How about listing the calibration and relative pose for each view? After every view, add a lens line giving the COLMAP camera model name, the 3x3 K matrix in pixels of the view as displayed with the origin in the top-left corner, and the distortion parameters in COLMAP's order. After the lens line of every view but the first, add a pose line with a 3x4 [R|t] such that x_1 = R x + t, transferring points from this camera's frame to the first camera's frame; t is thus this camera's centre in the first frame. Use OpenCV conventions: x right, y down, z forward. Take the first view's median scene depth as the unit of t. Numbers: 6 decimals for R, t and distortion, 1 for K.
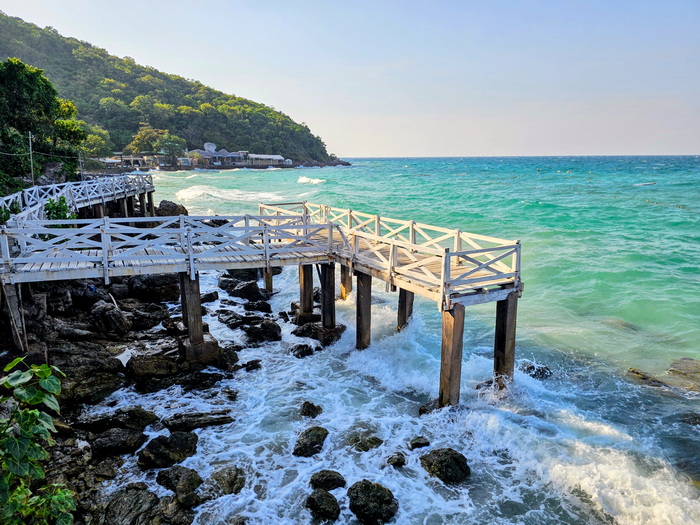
lens RADIAL K [[463.9, 0, 350.0], [0, 463.9, 262.5], [0, 0, 1]] dist [0.040334, -0.005342]
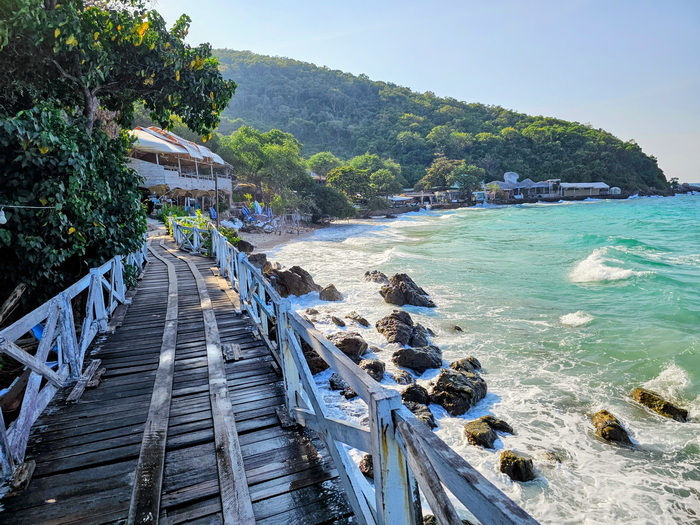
lens RADIAL K [[463.9, 0, 350.0], [0, 463.9, 262.5], [0, 0, 1]] dist [0.040334, -0.005342]
pose [[0.834928, 0.044555, -0.548553, -0.075105], [-0.083195, 0.995482, -0.045771, -0.034941], [0.544035, 0.083853, 0.834862, 0.164066]]
